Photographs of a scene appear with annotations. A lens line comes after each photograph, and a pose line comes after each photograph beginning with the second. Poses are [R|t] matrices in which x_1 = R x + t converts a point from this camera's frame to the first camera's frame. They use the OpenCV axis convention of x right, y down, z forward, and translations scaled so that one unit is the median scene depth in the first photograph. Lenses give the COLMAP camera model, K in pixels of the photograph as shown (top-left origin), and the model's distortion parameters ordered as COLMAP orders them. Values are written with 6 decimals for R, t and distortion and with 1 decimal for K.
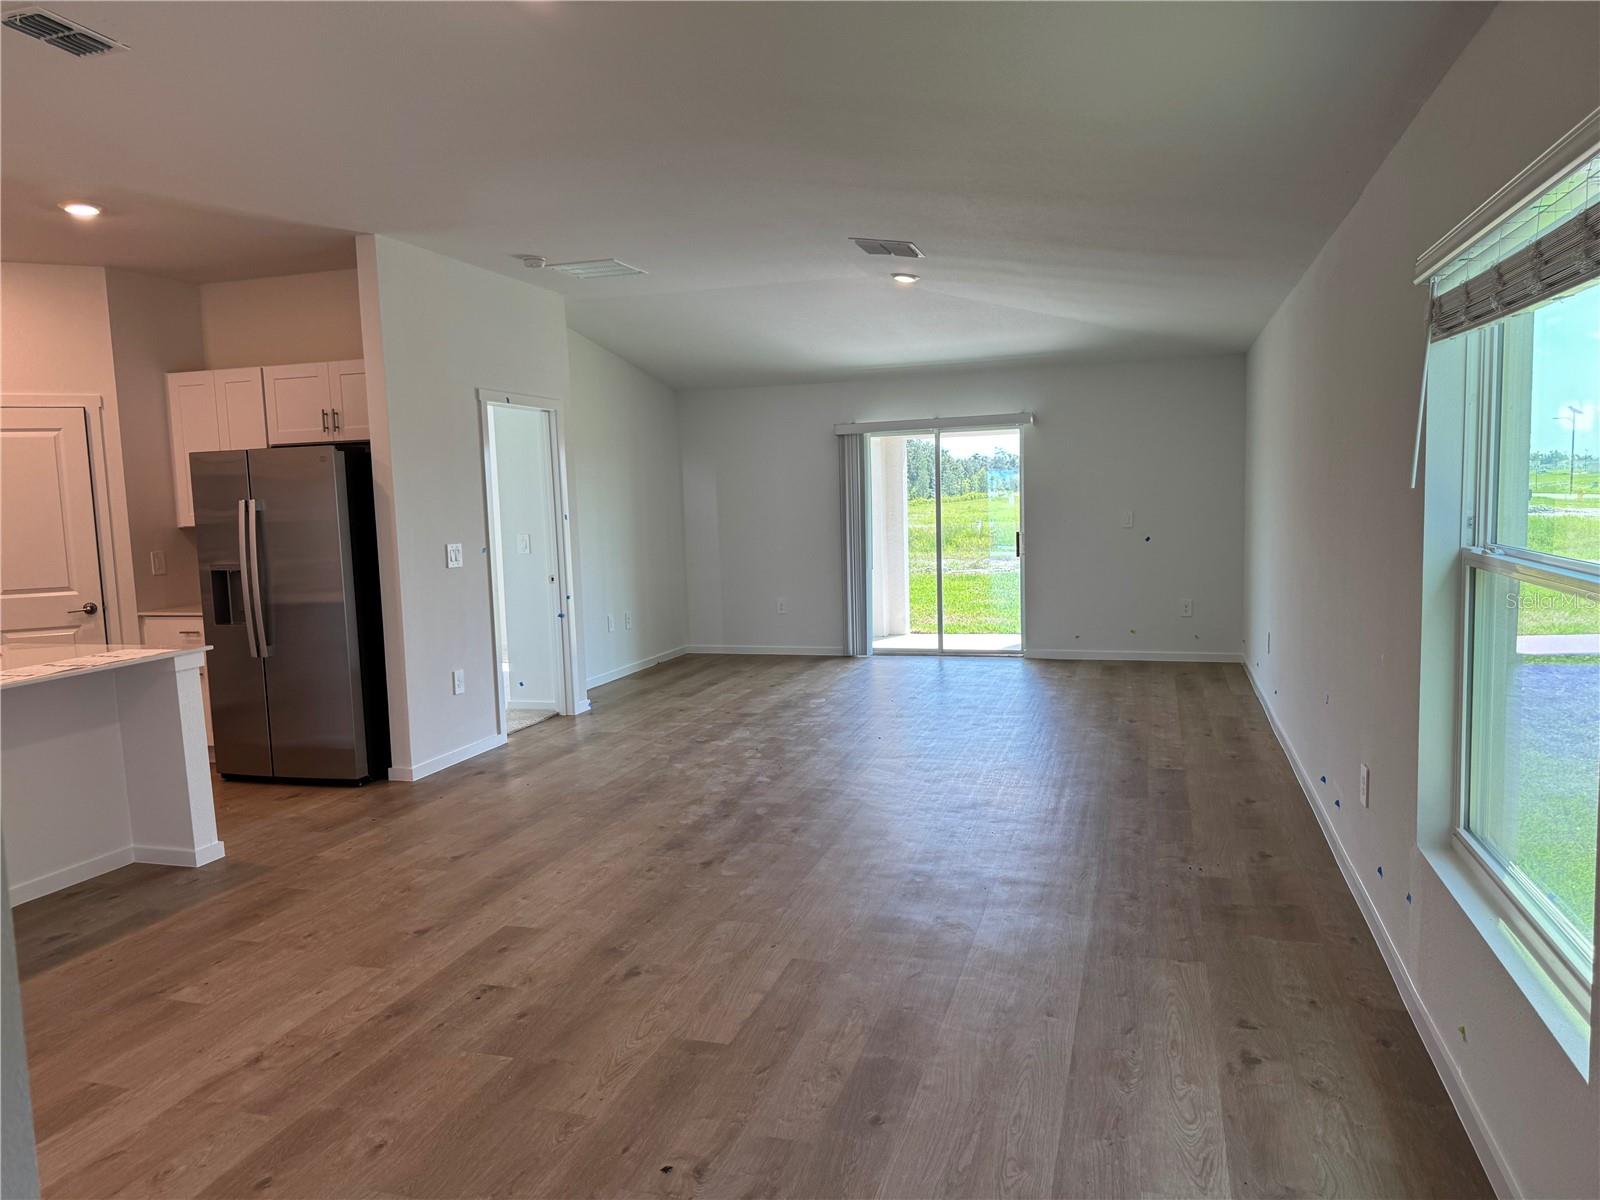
lens RADIAL K [[1137.9, 0, 799.1], [0, 1137.9, 602.2], [0, 0, 1]] dist [0.003591, -0.008705]
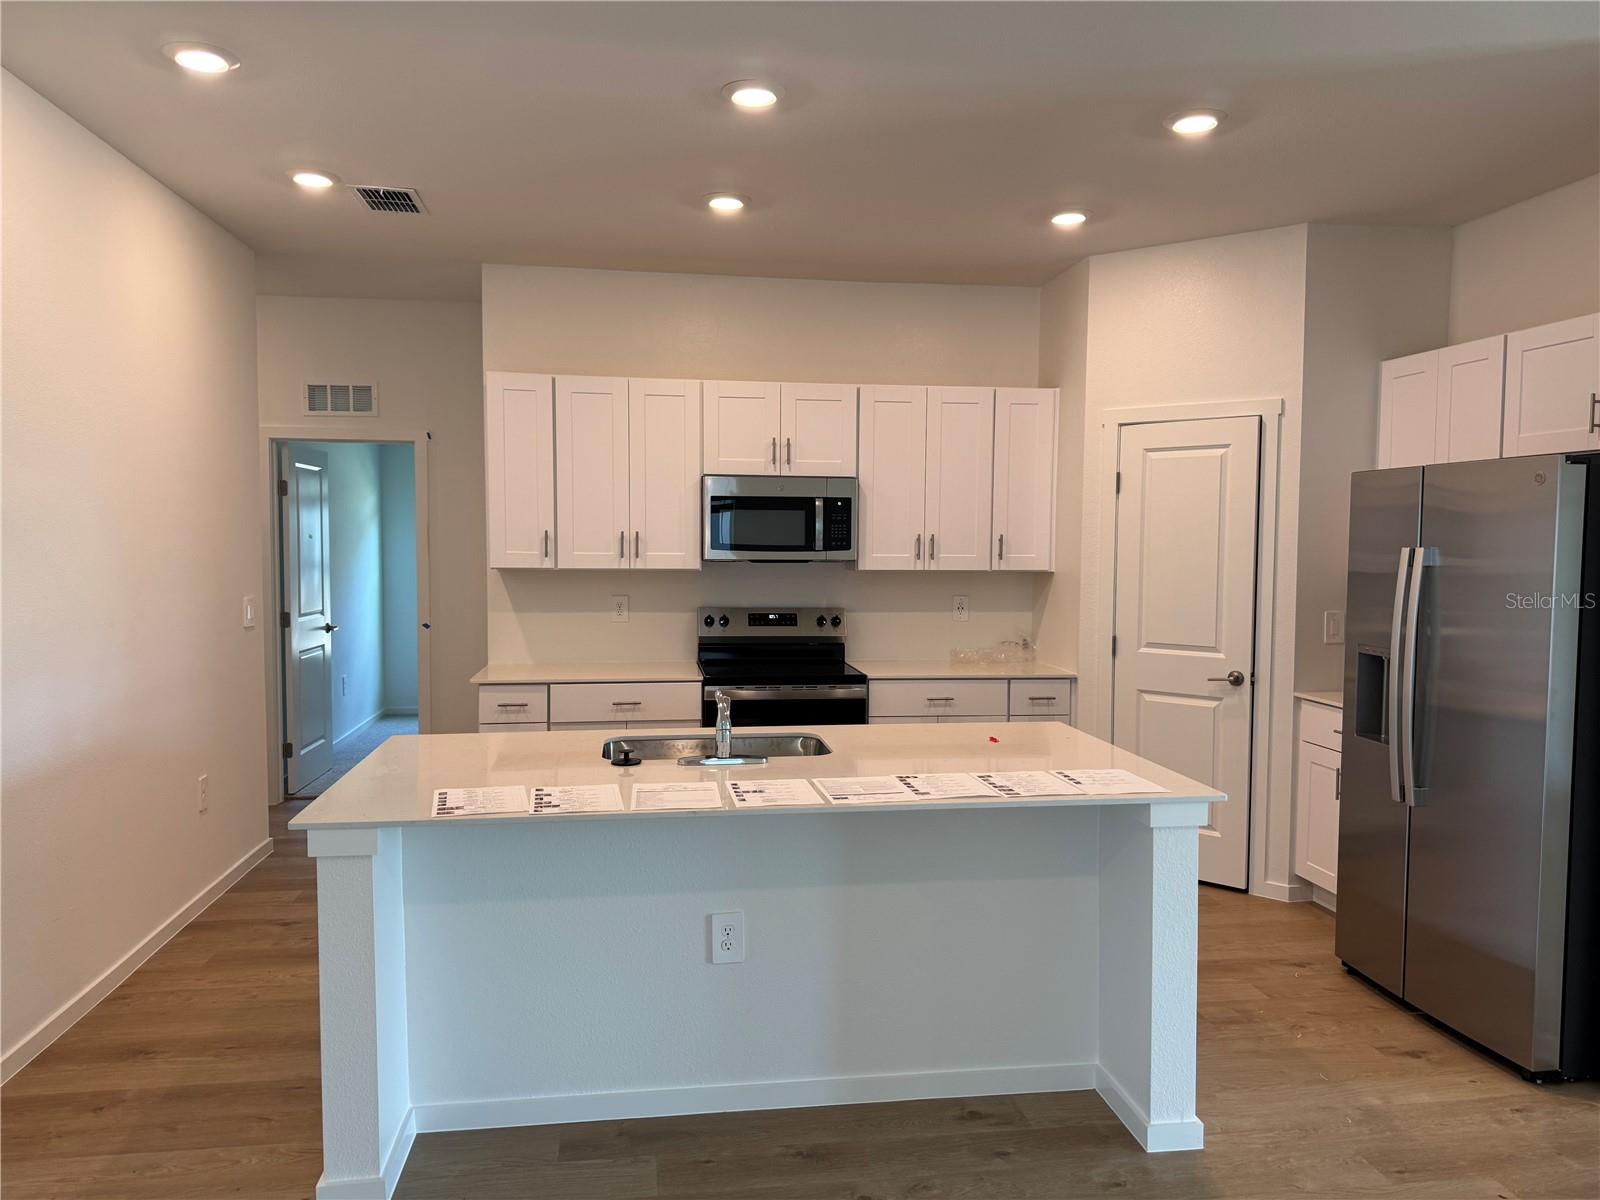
lens RADIAL K [[1137.9, 0, 798.8], [0, 1137.9, 604.7], [0, 0, 1]] dist [0.003591, -0.008705]
pose [[0.425150, 0.088752, -0.900761, -0.076547], [-0.107228, 0.993112, 0.047241, -0.057296], [0.898749, 0.076502, 0.431738, 0.478976]]
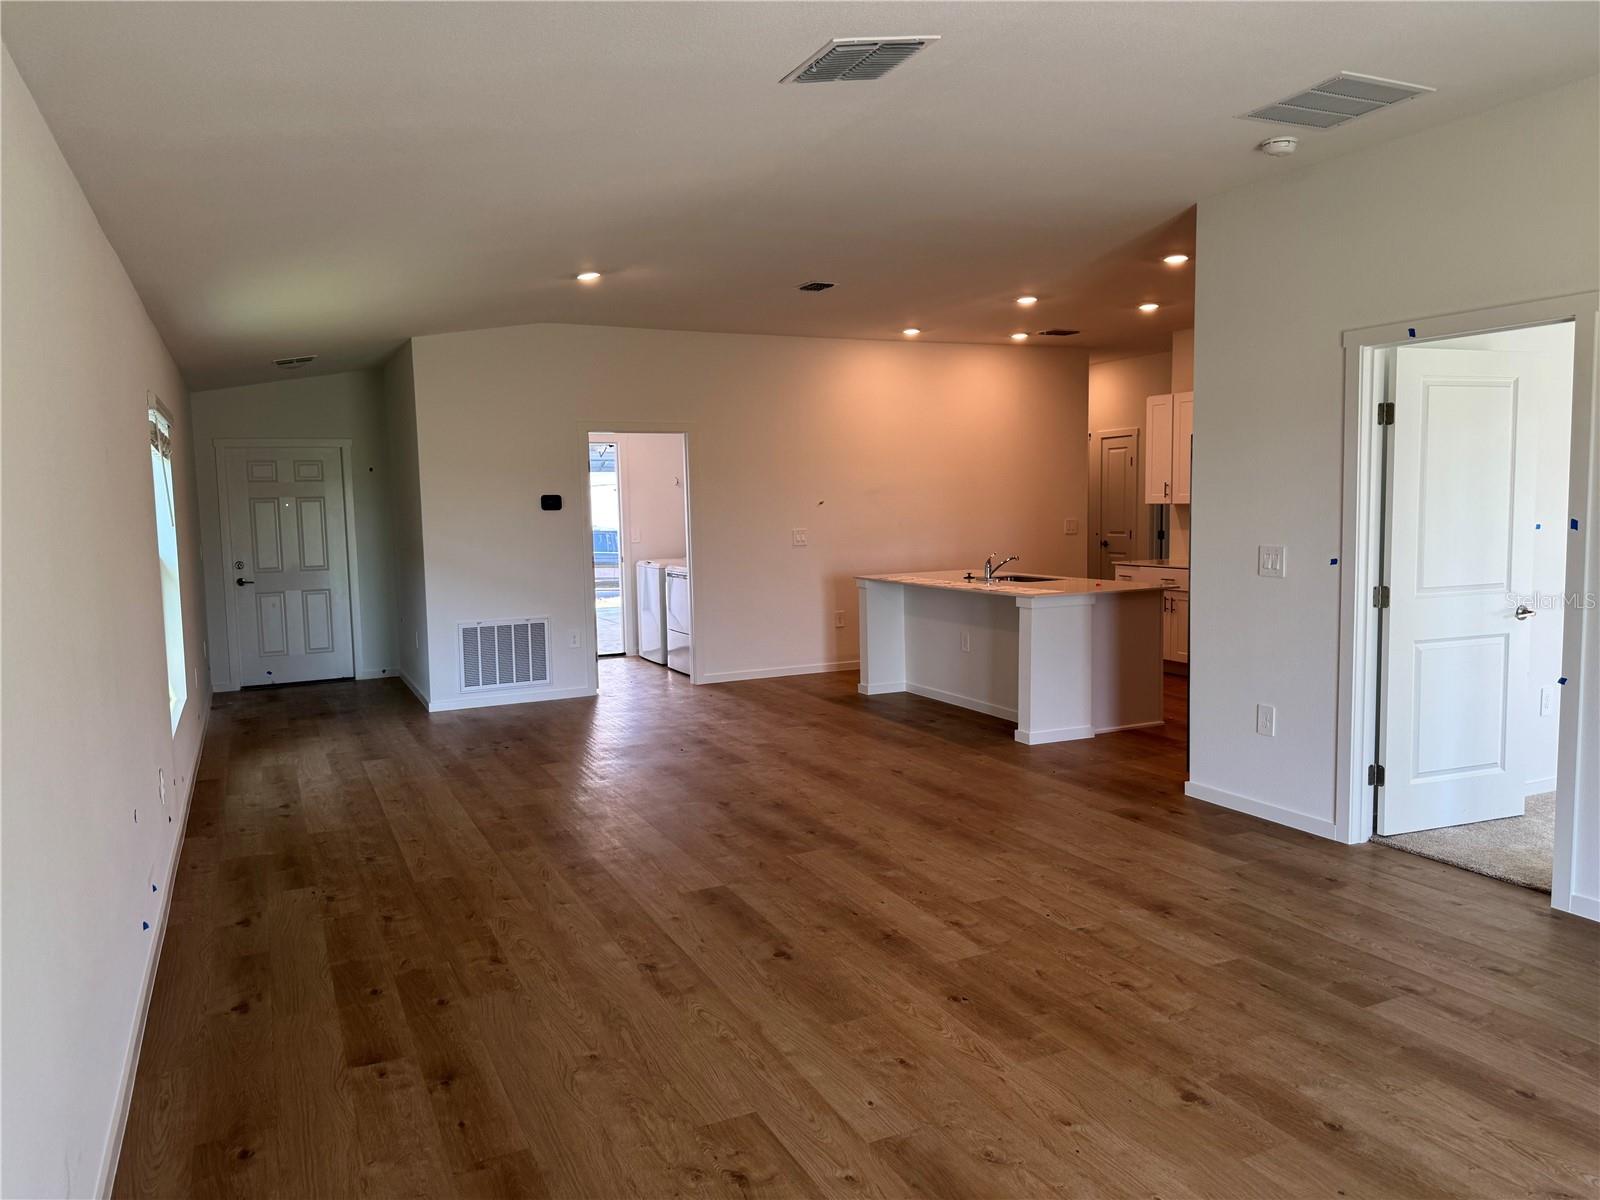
lens RADIAL K [[1137.9, 0, 797.4], [0, 1137.9, 599.1], [0, 0, 1]] dist [0.003591, -0.008705]
pose [[-0.732531, 0.115712, -0.670827, 0.547024], [-0.021567, 0.981008, 0.192767, -0.186566], [0.680392, 0.155675, -0.716123, 1.576671]]
